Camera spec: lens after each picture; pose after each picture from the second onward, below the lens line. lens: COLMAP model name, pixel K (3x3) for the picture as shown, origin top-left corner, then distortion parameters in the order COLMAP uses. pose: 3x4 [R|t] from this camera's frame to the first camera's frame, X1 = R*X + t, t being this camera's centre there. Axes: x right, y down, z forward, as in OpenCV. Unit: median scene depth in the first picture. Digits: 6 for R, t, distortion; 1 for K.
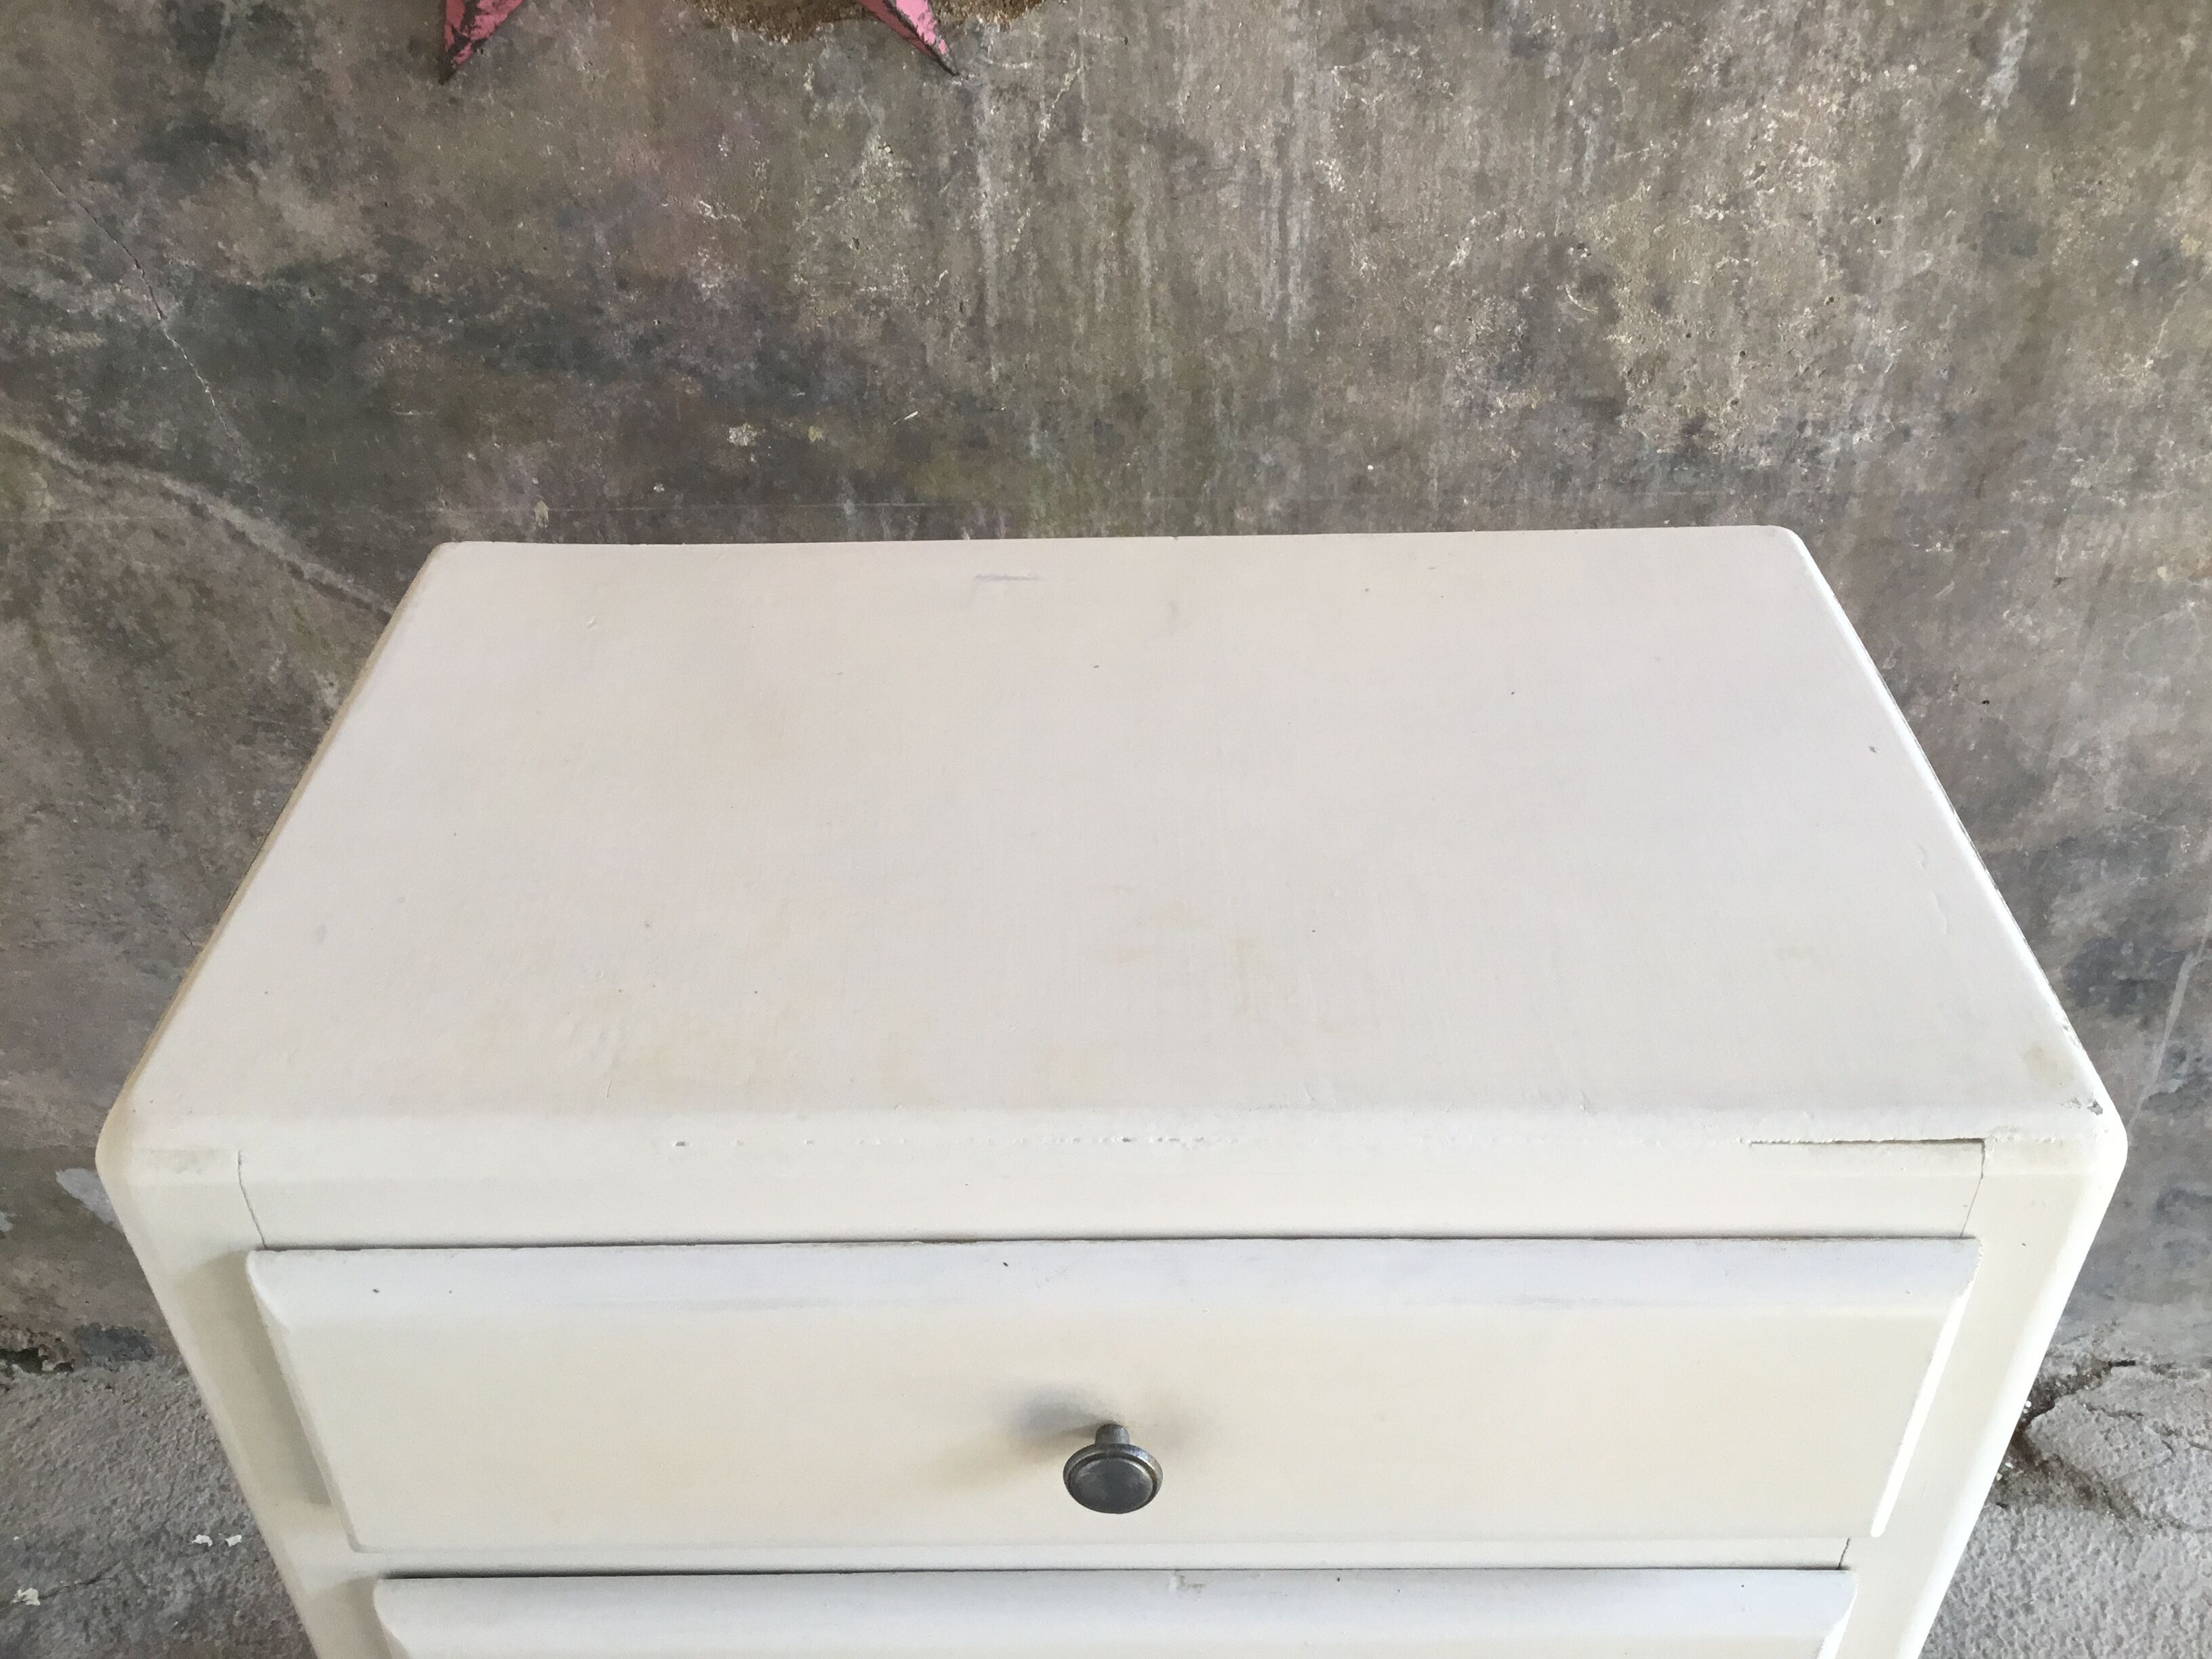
lens RADIAL K [[2175.0, 0, 1126.6], [0, 2175.0, 828.6], [0, 0, 1]] dist [0.021141, 0.000000]
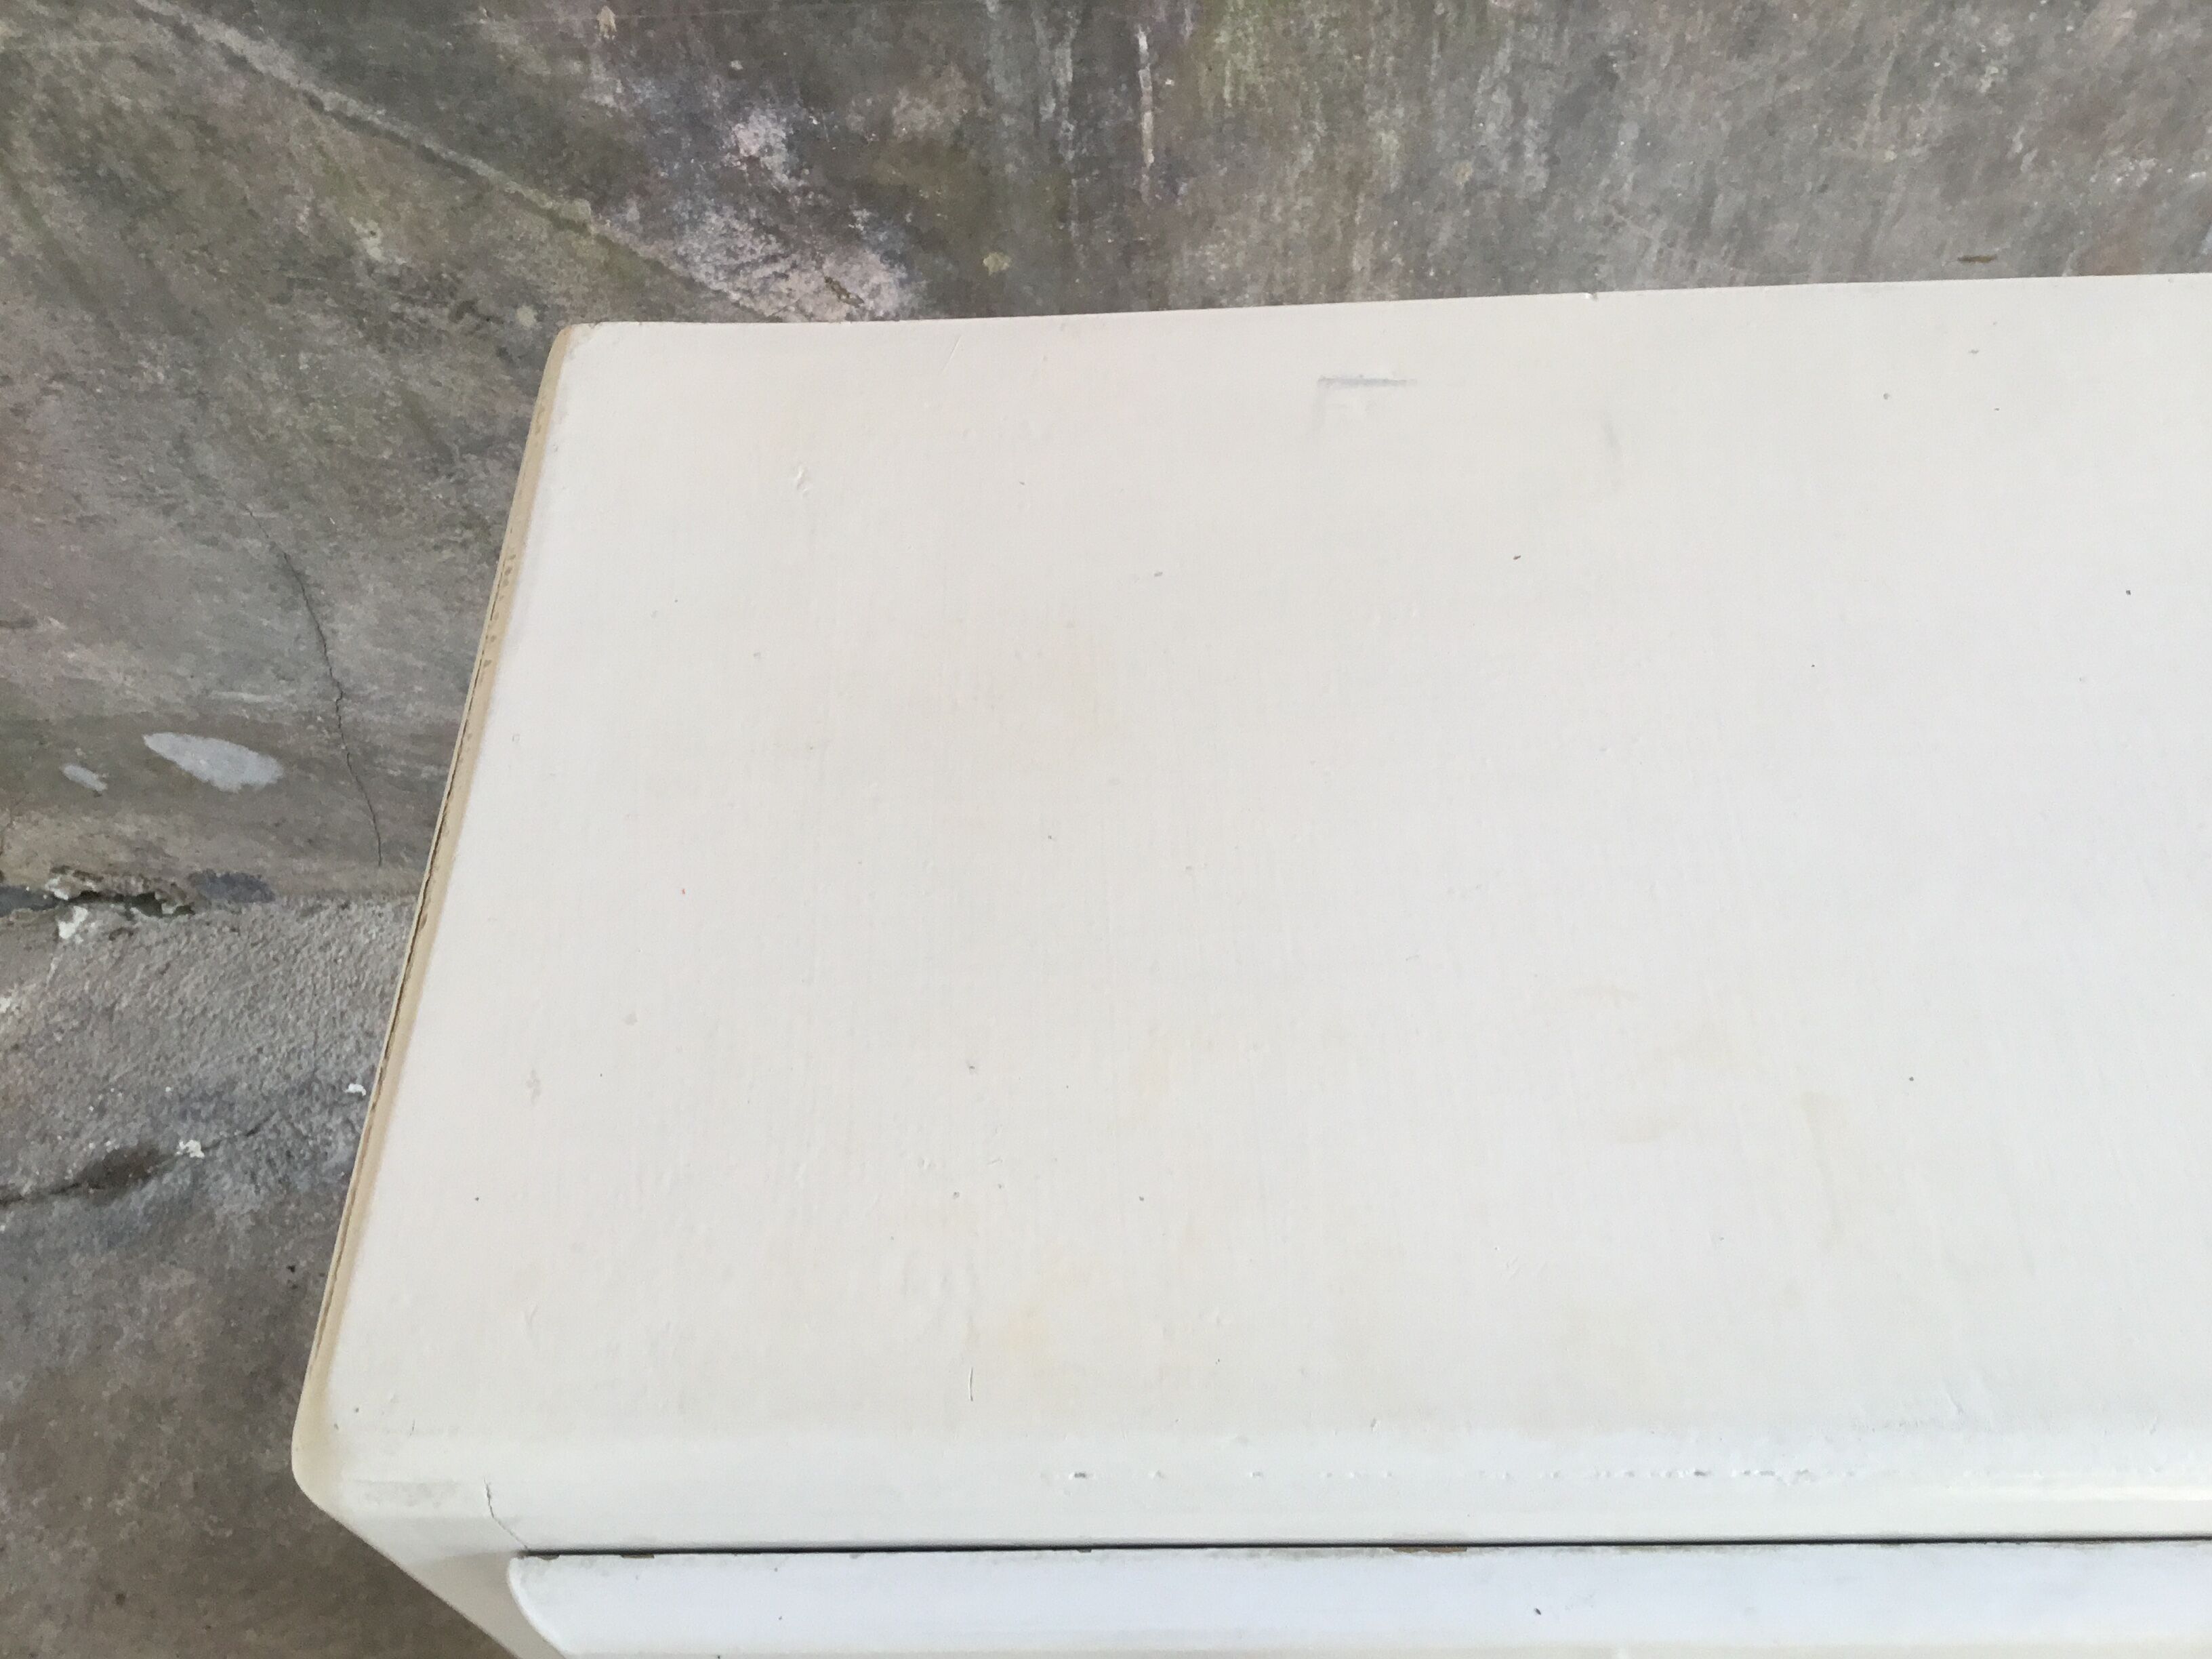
lens RADIAL K [[2175.0, 0, 1104.3], [0, 2175.0, 829.3], [0, 0, 1]] dist [0.021141, 0.000000]
pose [[0.999320, -0.020577, -0.030582, -0.061287], [0.029391, 0.945542, 0.324169, -0.107570], [0.022246, -0.324848, 0.945505, 0.135772]]
